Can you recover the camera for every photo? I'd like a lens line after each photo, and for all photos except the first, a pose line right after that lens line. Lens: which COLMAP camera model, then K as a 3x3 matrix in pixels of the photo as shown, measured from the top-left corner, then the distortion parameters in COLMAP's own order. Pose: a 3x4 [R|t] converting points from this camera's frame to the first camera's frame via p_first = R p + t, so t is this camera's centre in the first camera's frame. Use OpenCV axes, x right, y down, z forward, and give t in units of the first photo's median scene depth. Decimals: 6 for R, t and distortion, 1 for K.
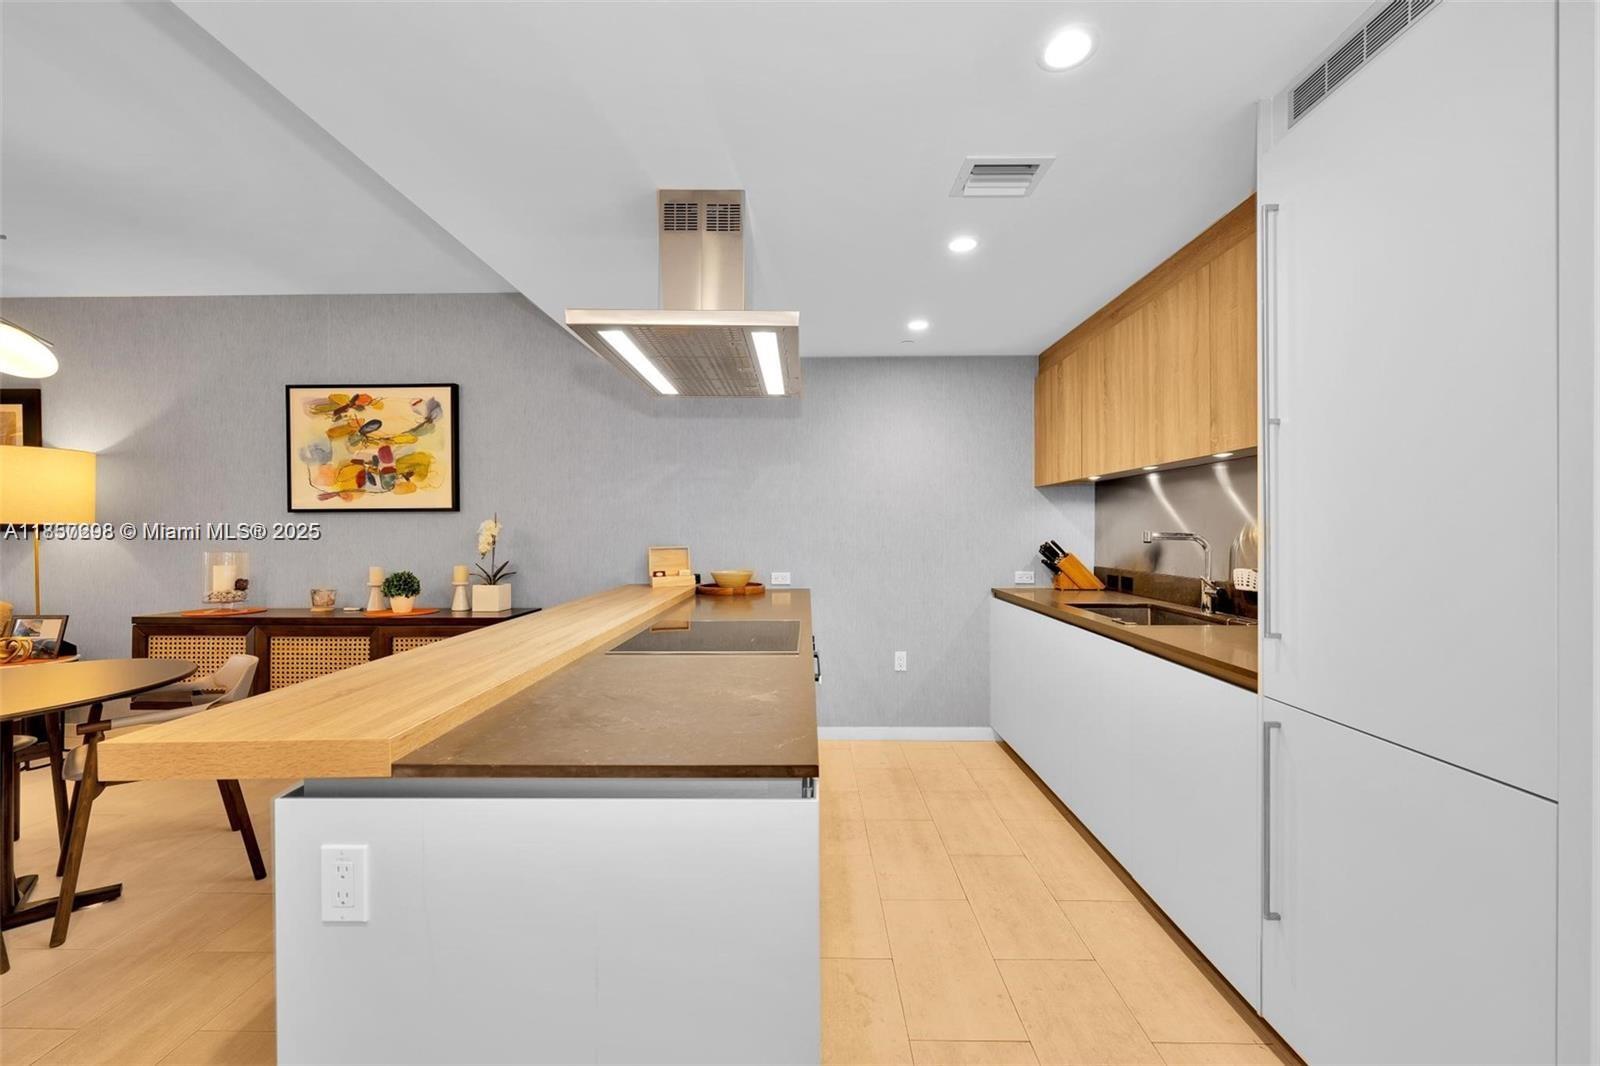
lens RADIAL K [[631.2, 0, 796.4], [0, 631.2, 532.6], [0, 0, 1]] dist [-0.000239, -0.000040]
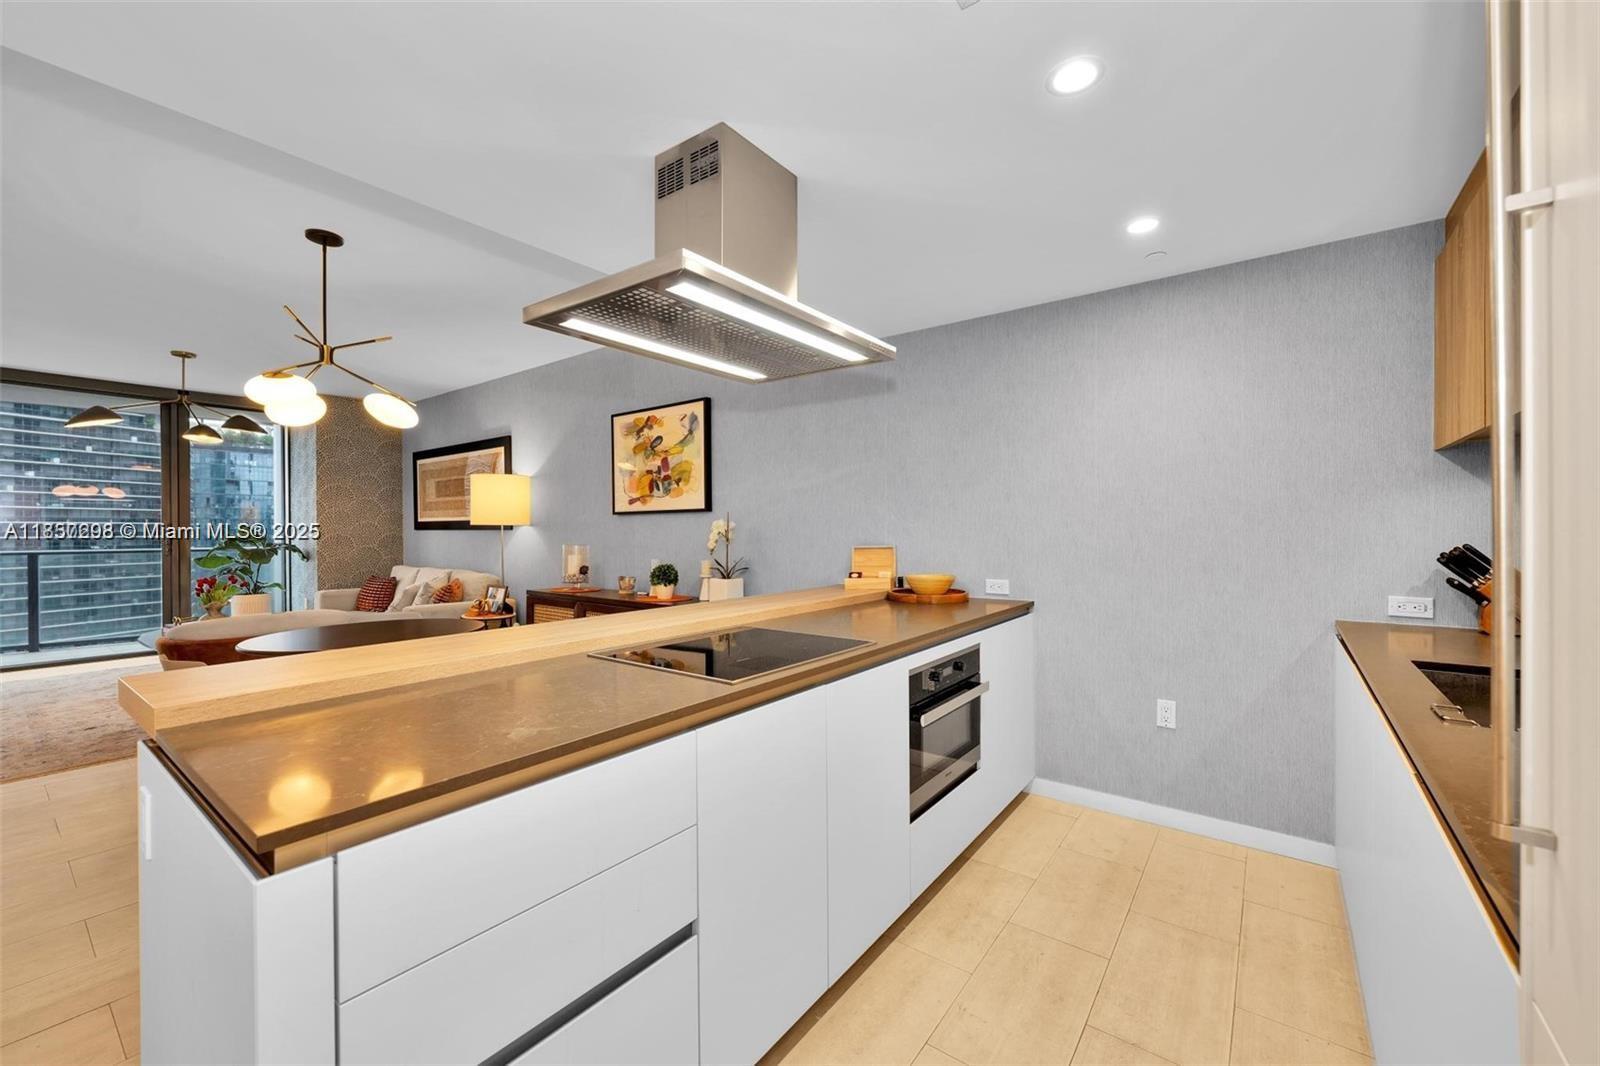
lens RADIAL K [[631.2, 0, 796.4], [0, 631.2, 532.6], [0, 0, 1]] dist [-0.000239, -0.000040]
pose [[0.805940, 0.001653, -0.591995, 0.248950], [0.000831, 0.999992, 0.003925, -0.000454], [0.591997, -0.003655, 0.805932, 0.192431]]
